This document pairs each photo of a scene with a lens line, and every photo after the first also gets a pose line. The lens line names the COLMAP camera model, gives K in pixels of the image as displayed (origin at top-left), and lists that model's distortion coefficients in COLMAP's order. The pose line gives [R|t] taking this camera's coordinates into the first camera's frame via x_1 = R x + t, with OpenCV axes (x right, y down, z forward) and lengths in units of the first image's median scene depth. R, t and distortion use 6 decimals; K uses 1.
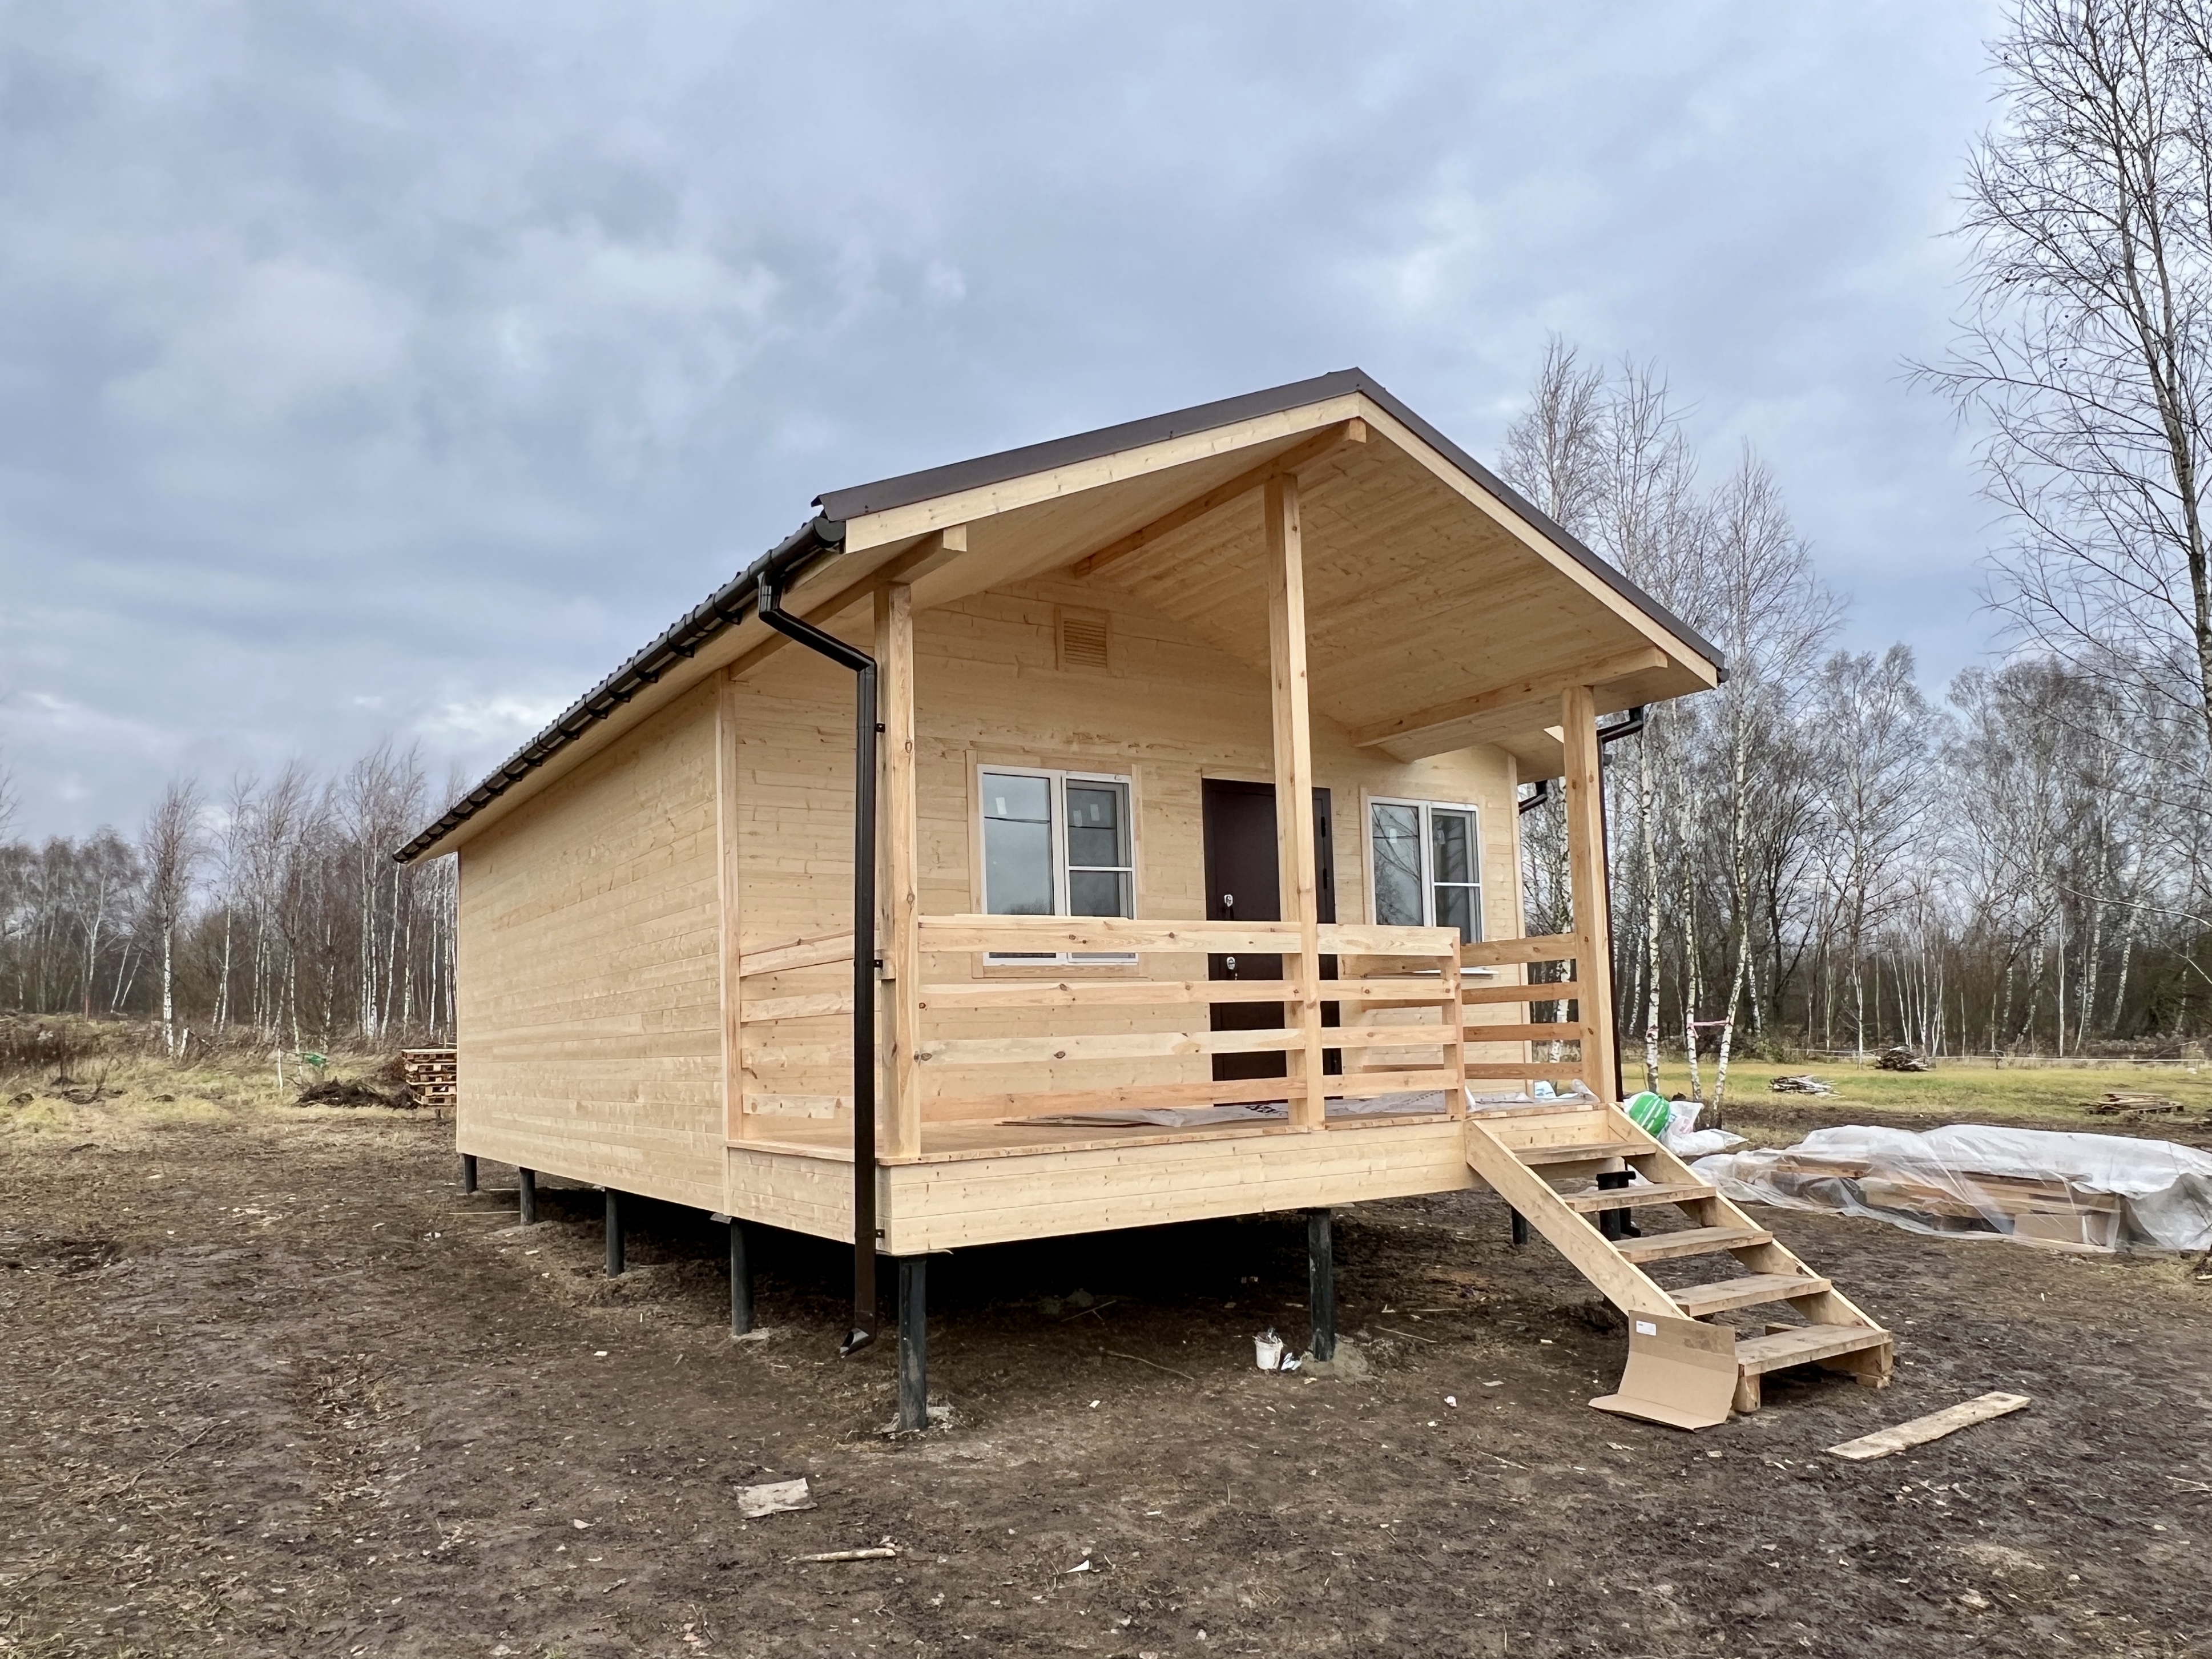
lens RADIAL K [[1520.2, 0, 1106.1], [0, 1520.2, 887.3], [0, 0, 1]] dist [-0.004505, 0.004121]
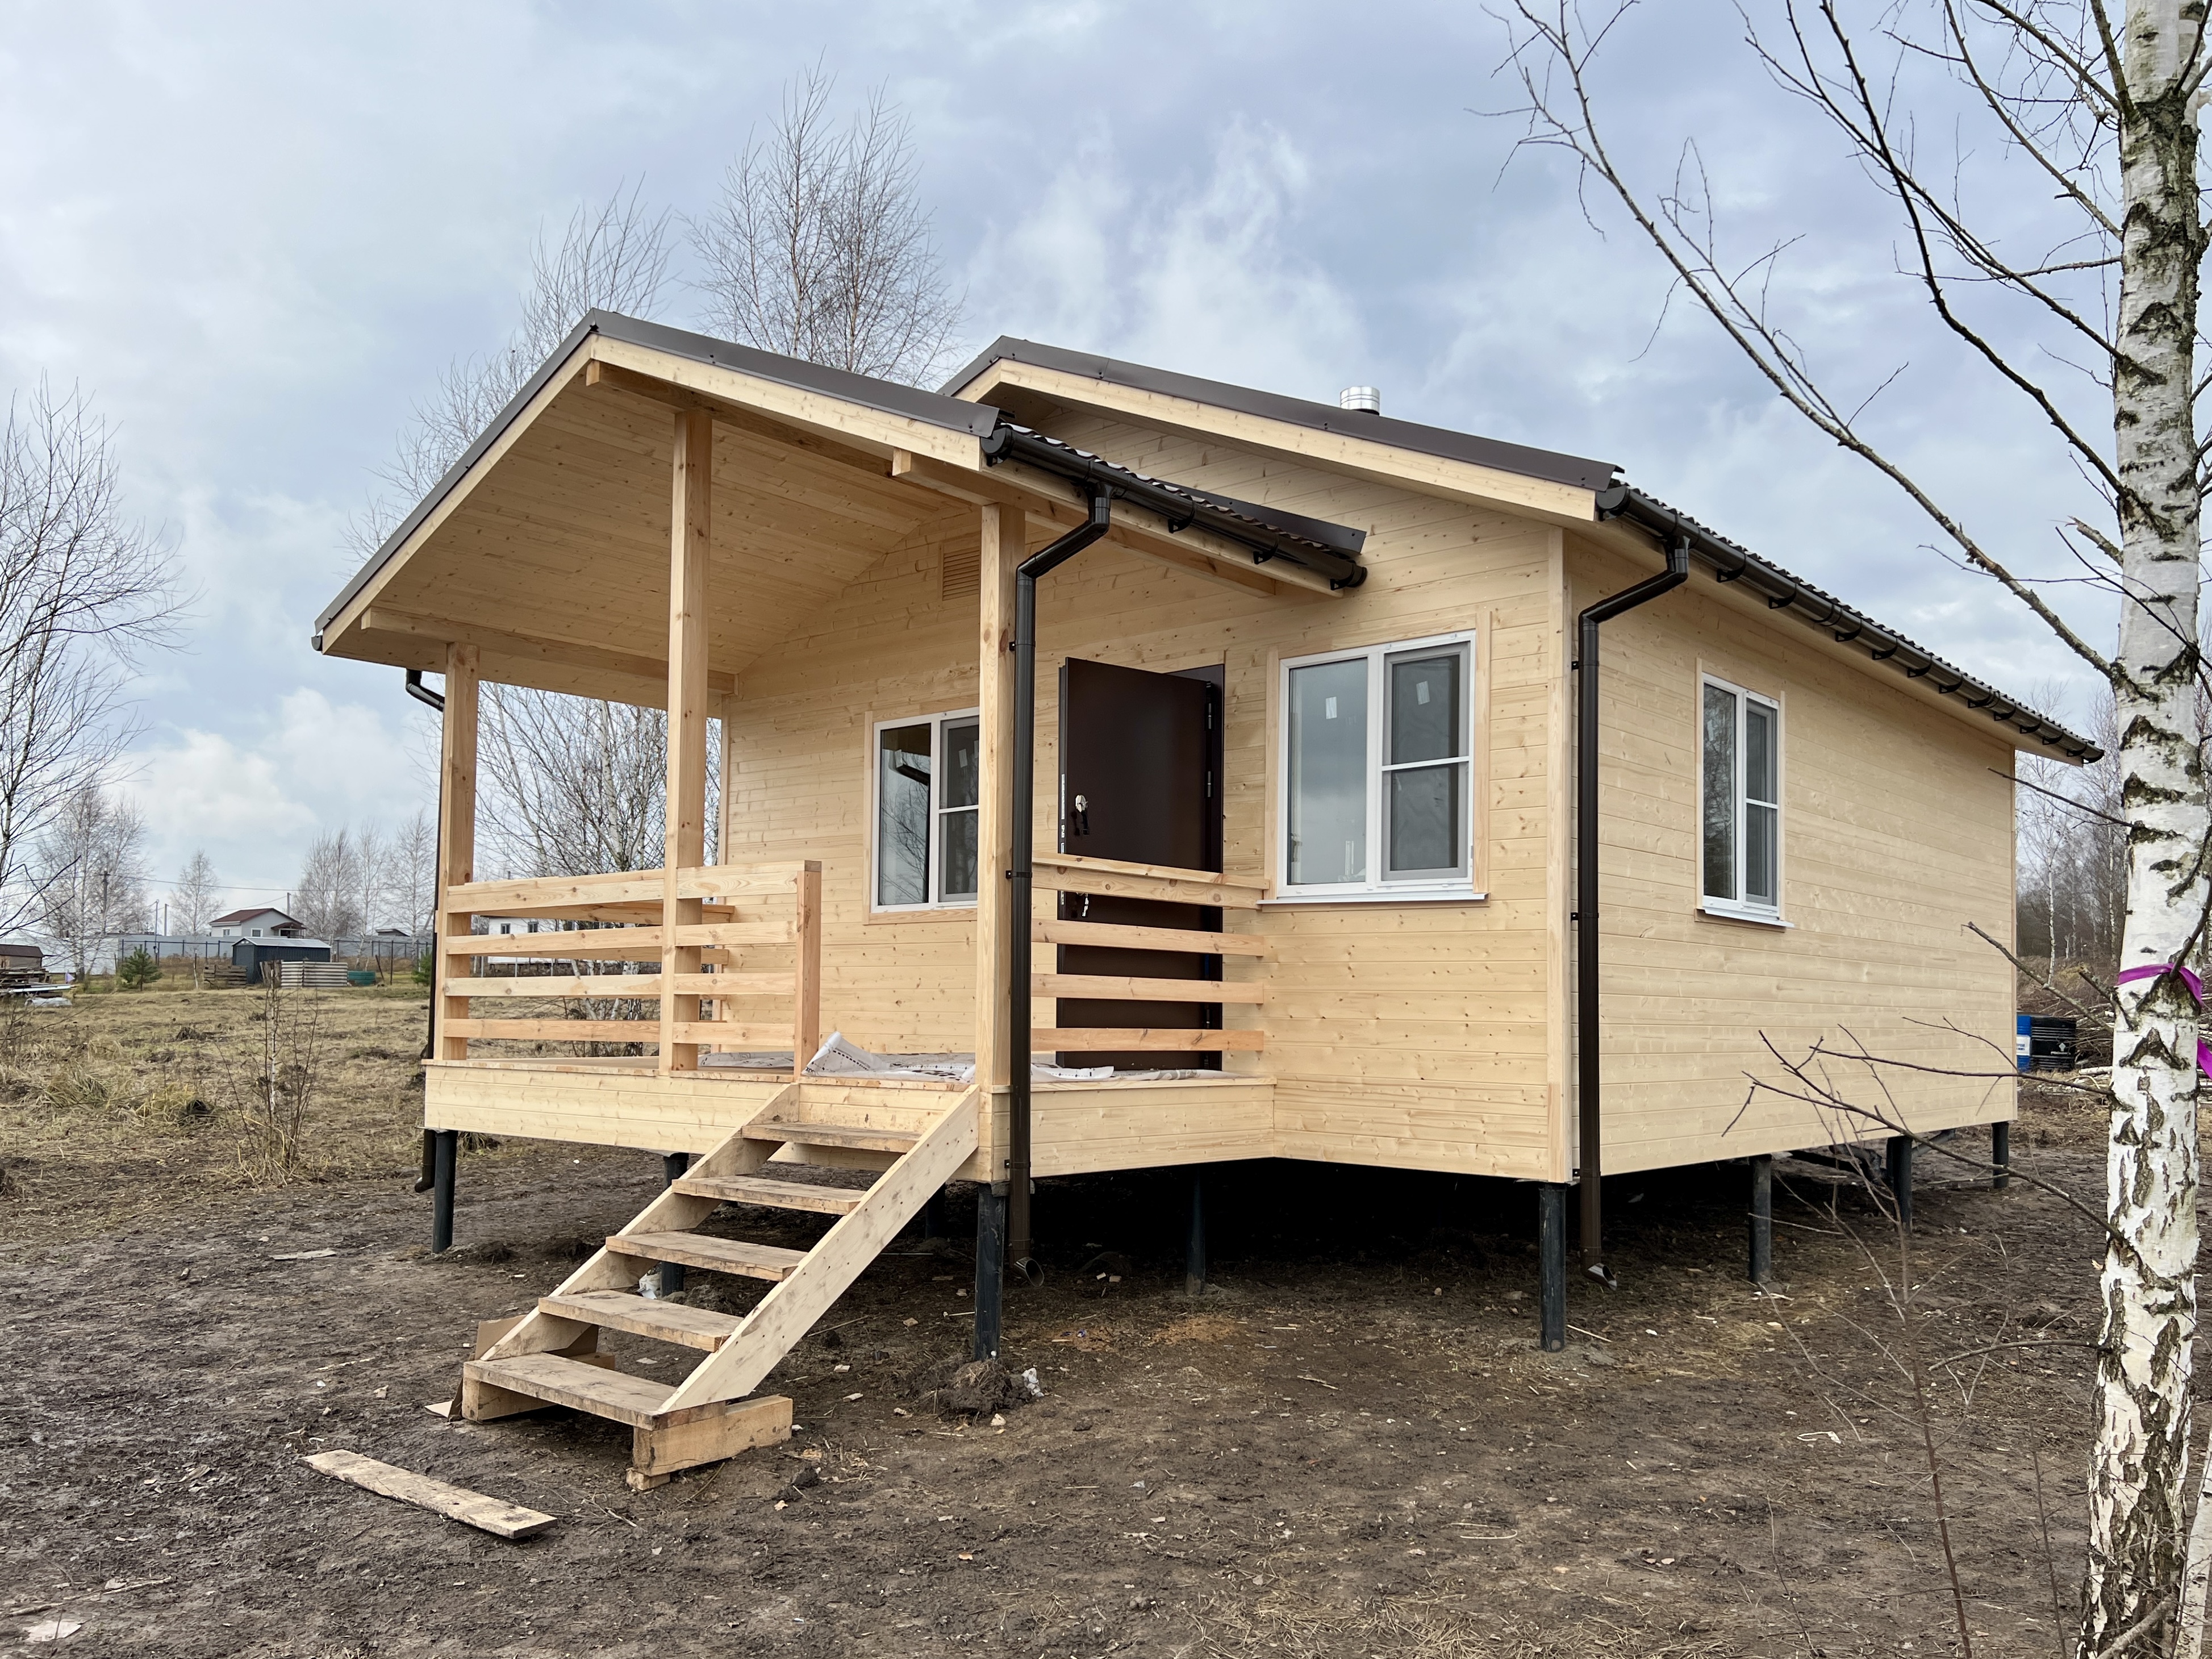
lens RADIAL K [[1712.5, 0, 1124.8], [0, 1712.5, 897.2], [0, 0, 1]] dist [0.051095, -0.059051]
pose [[0.282606, -0.030755, -0.958743, 1.800260], [0.069630, 0.997507, -0.011474, 0.104387], [0.956706, -0.063515, 0.284043, 1.331967]]
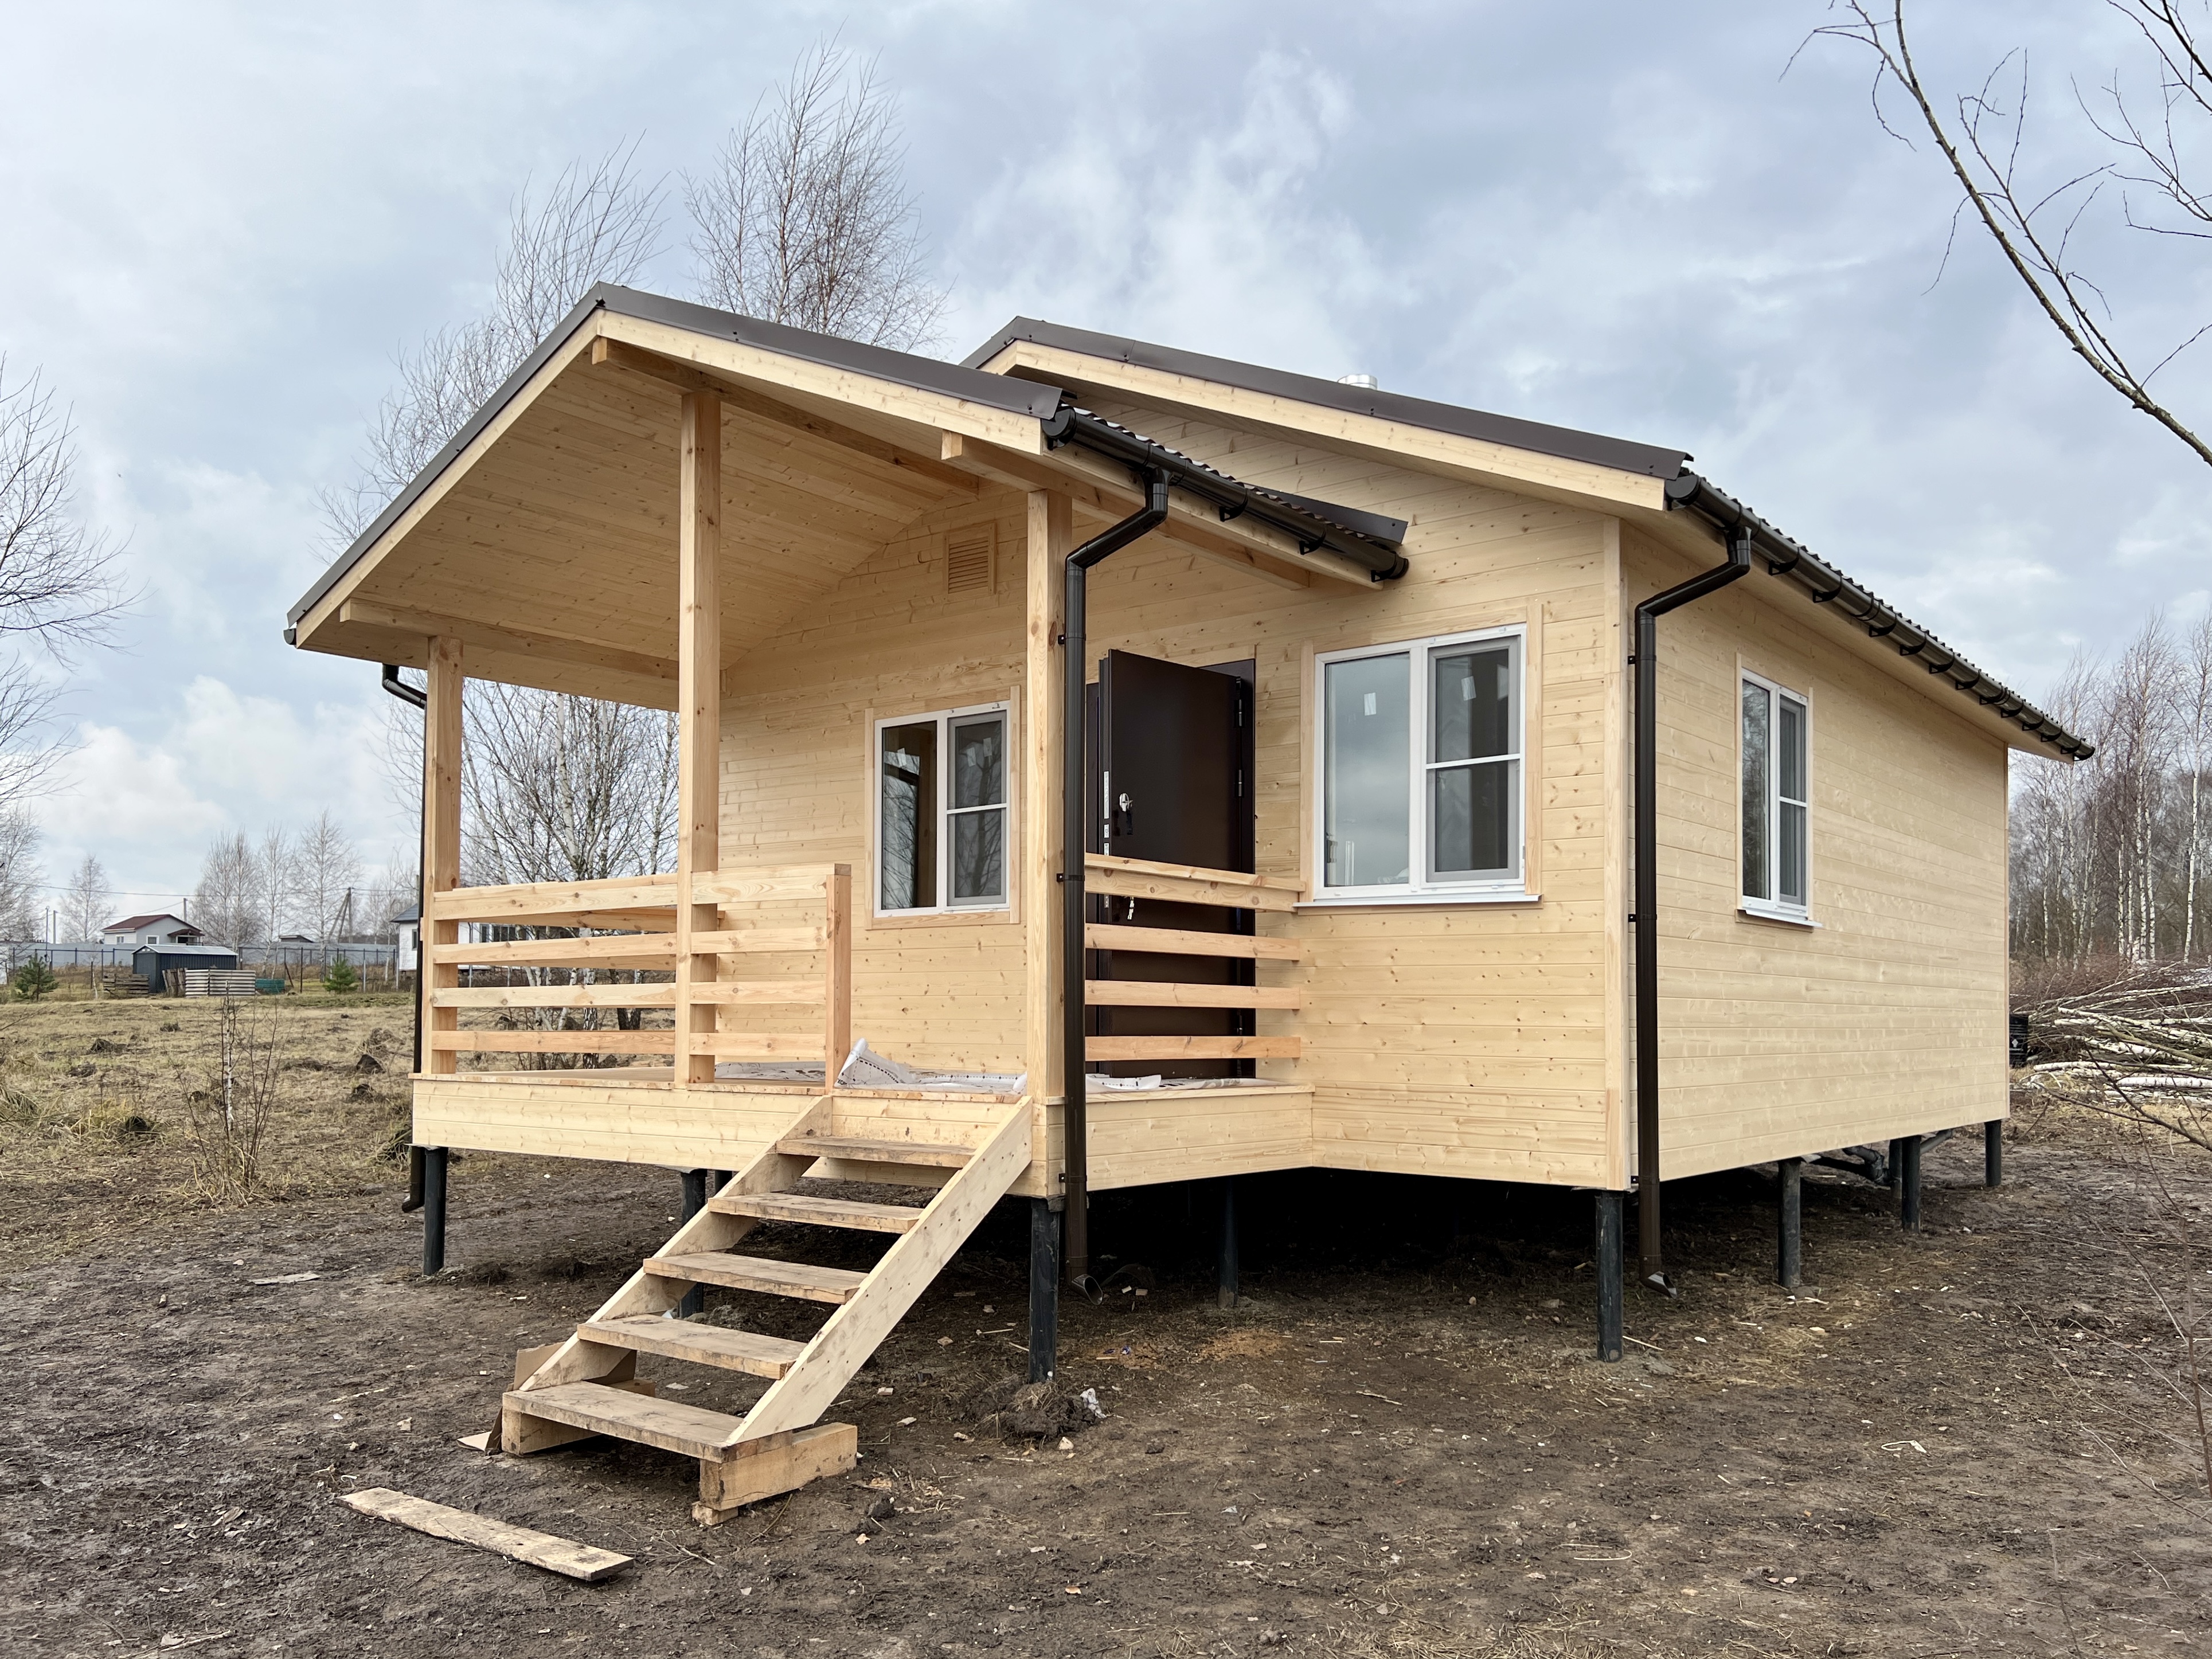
lens RADIAL K [[1731.4, 0, 1118.4], [0, 1731.4, 928.7], [0, 0, 1]] dist [0.052974, -0.064979]
pose [[0.322662, -0.015793, -0.946382, 1.737821], [0.074936, 0.997149, 0.008908, 0.095080], [0.943543, -0.073793, 0.322926, 1.246942]]
